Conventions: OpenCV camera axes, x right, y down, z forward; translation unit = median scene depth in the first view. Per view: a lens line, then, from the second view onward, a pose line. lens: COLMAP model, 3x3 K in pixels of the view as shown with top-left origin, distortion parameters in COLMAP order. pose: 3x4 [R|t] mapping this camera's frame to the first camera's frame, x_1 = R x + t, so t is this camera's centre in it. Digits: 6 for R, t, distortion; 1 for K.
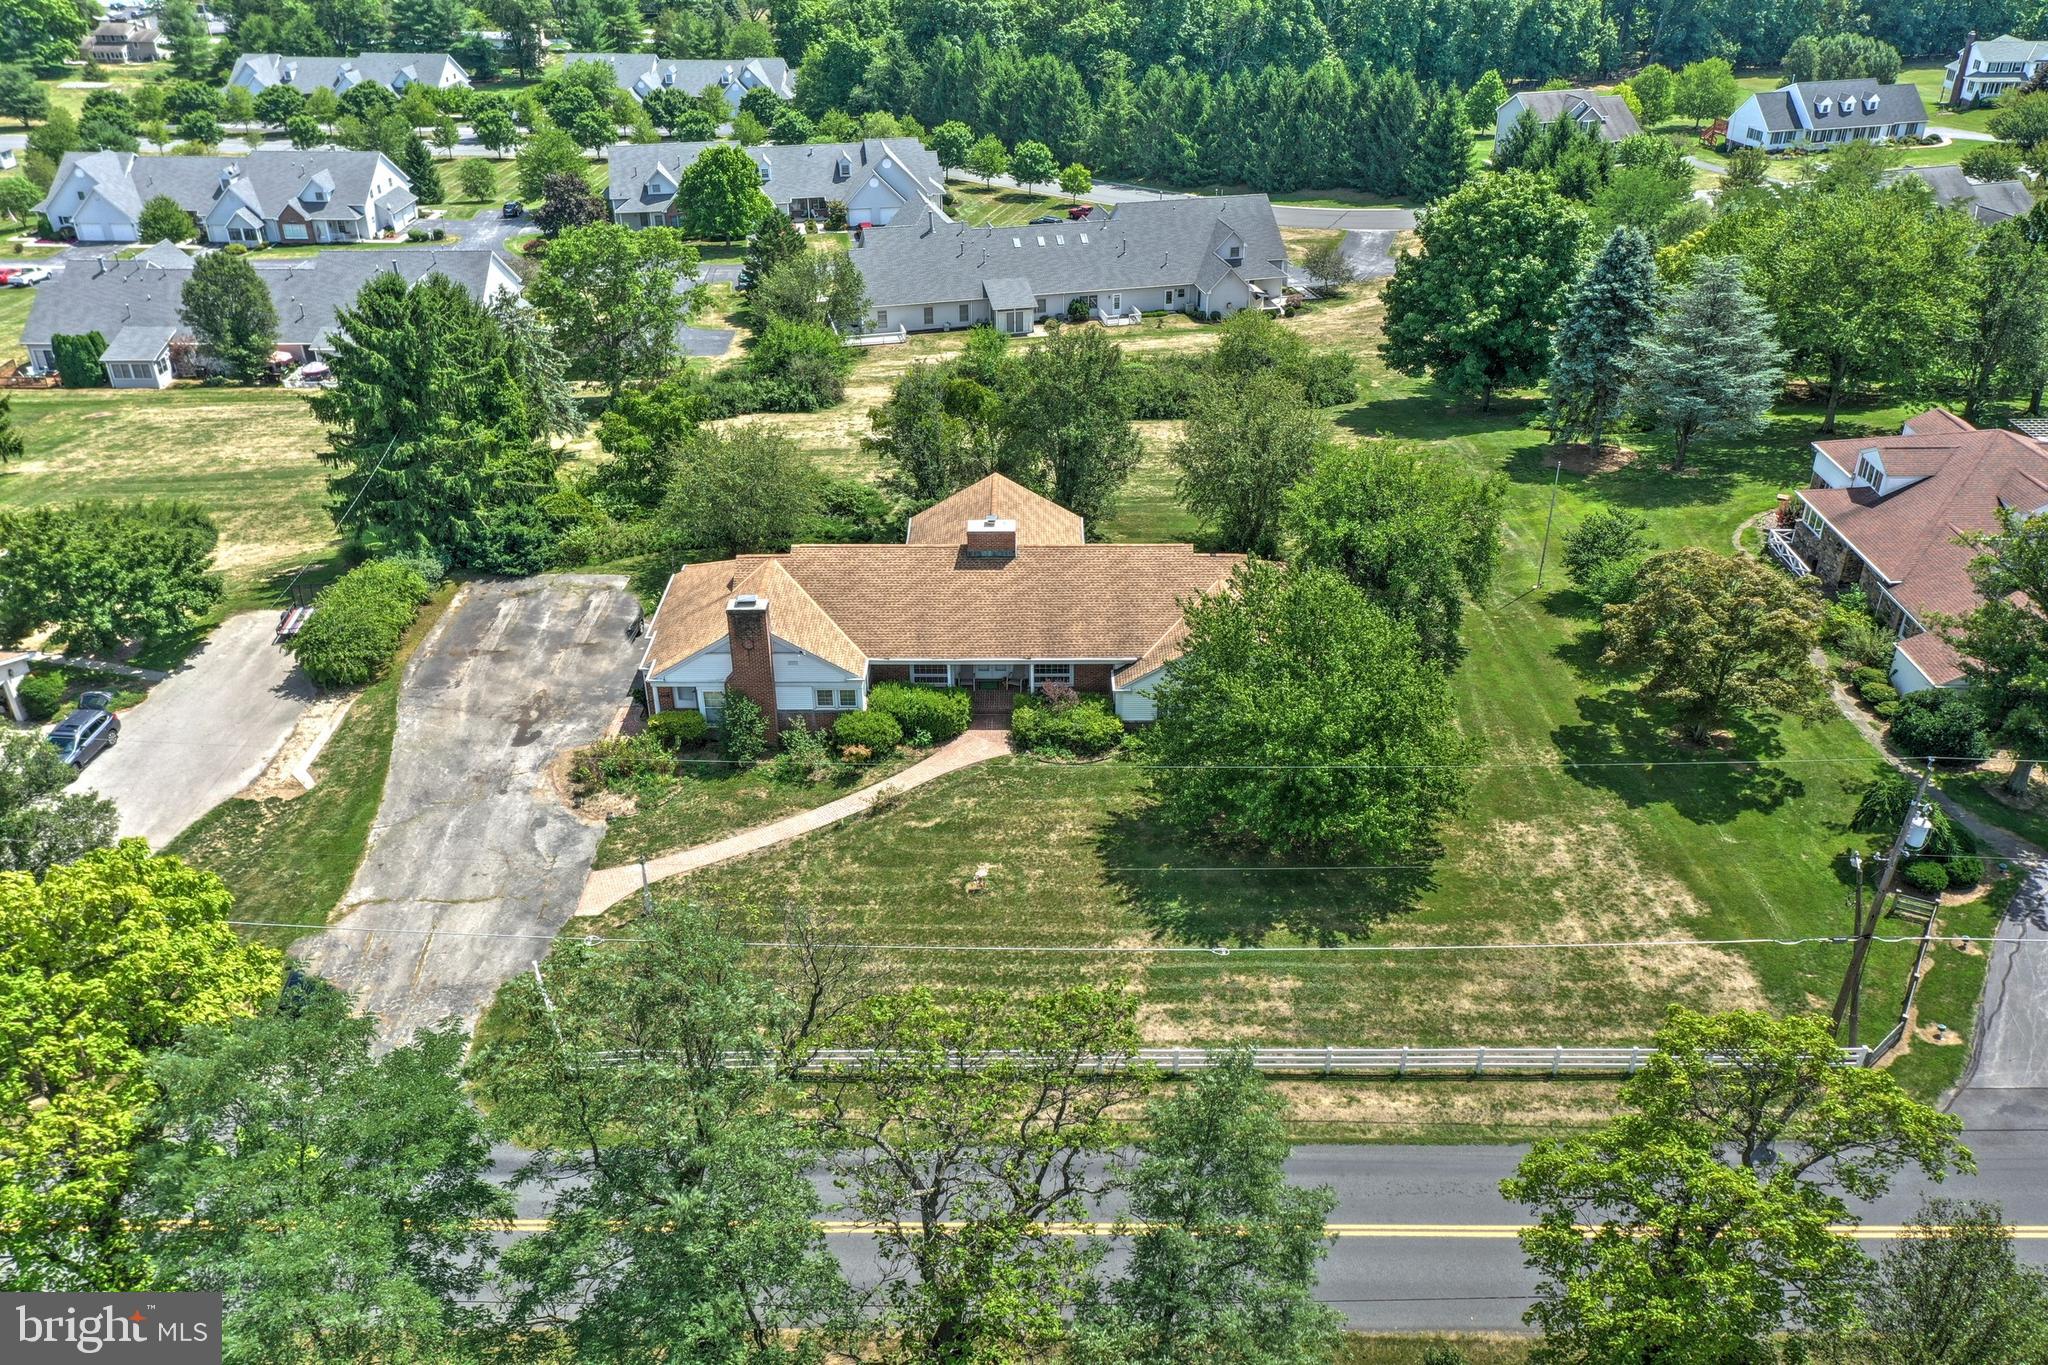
lens RADIAL K [[1612.2, 0, 1024.0], [0, 1612.2, 682.5], [0, 0, 1]] dist [-0.014458, 0.032727]
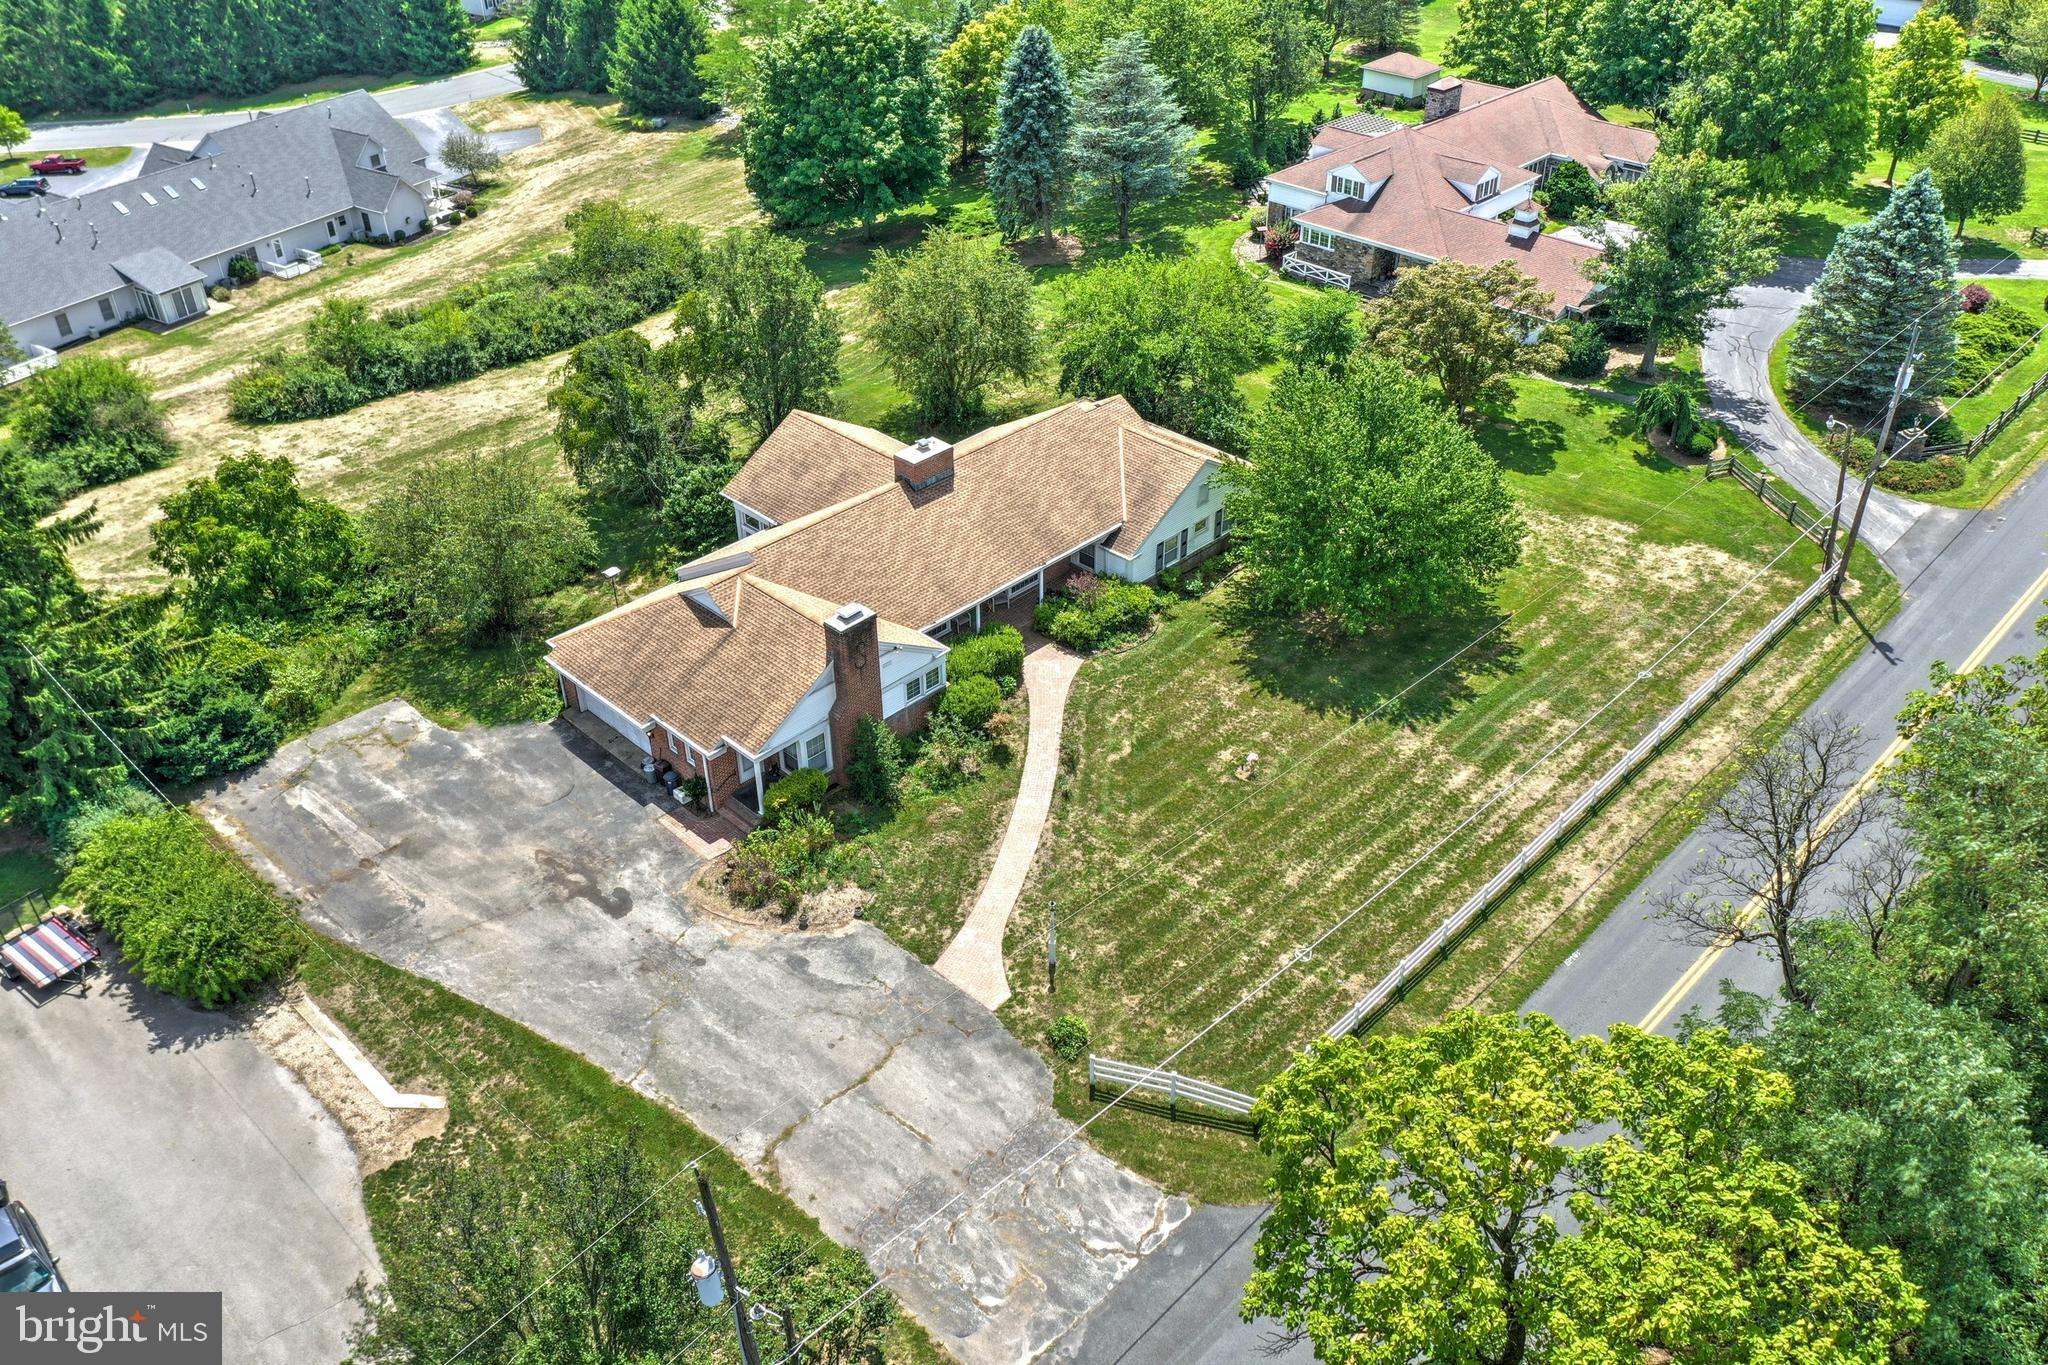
lens RADIAL K [[1612.2, 0, 1024.0], [0, 1612.2, 682.5], [0, 0, 1]] dist [-0.014458, 0.032727]
pose [[0.694498, -0.411411, 0.590266, -0.597460], [0.359962, 0.909014, 0.210049, -0.156128], [-0.622976, 0.066595, 0.779401, 0.280617]]
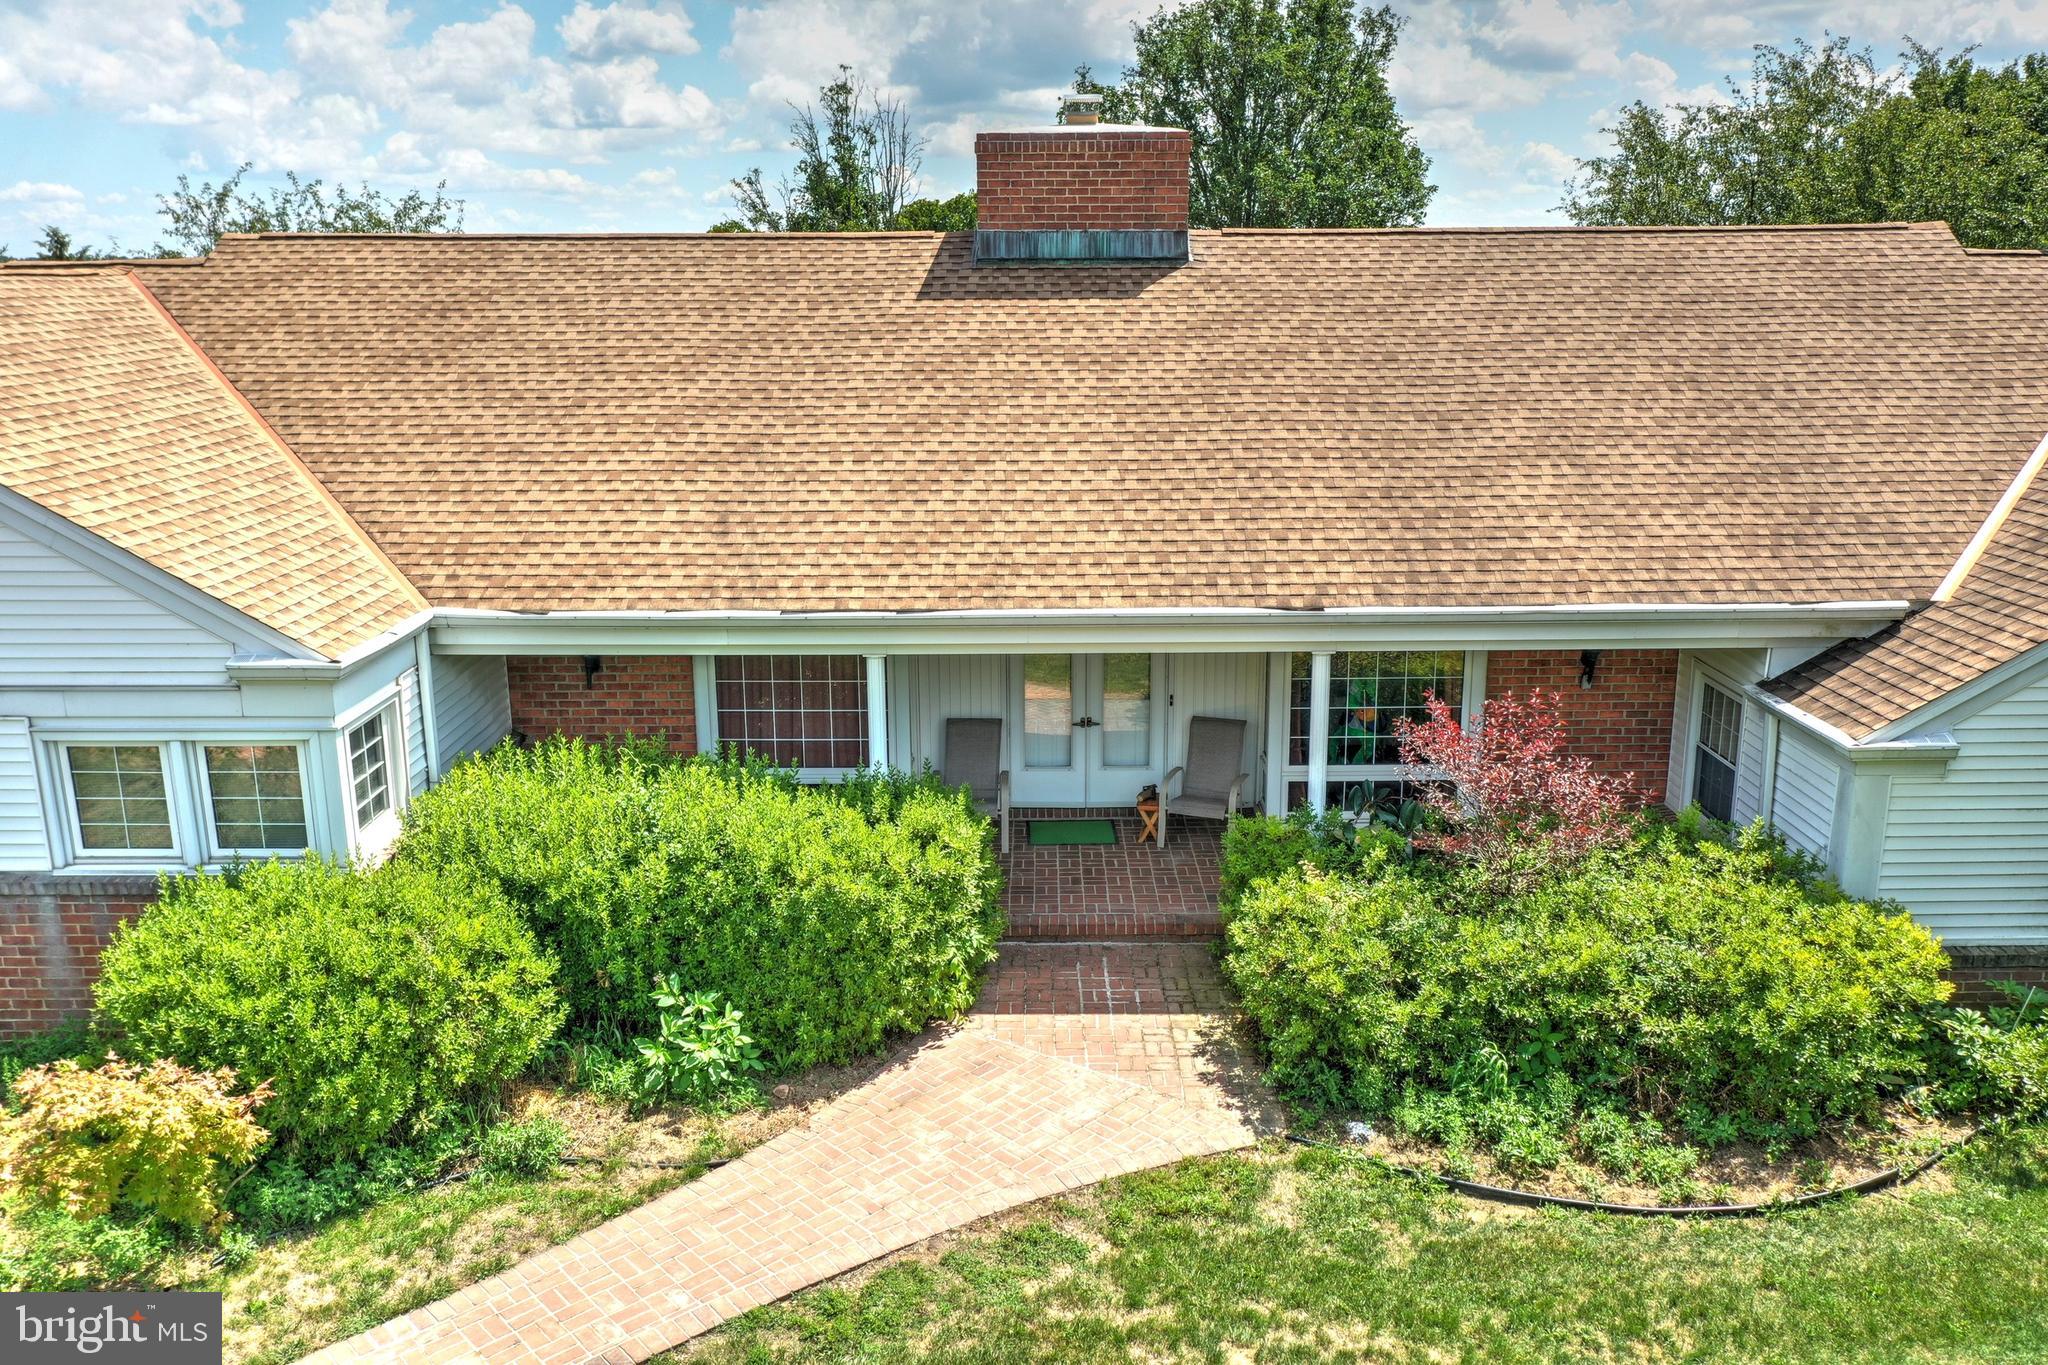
lens RADIAL K [[1612.2, 0, 1024.0], [0, 1612.2, 682.5], [0, 0, 1]] dist [-0.014458, 0.032727]
pose [[0.999993, -0.003686, -0.001078, -0.029805], [0.003243, 0.960935, -0.276755, 0.044157], [0.002056, 0.276750, 0.960940, 0.836684]]
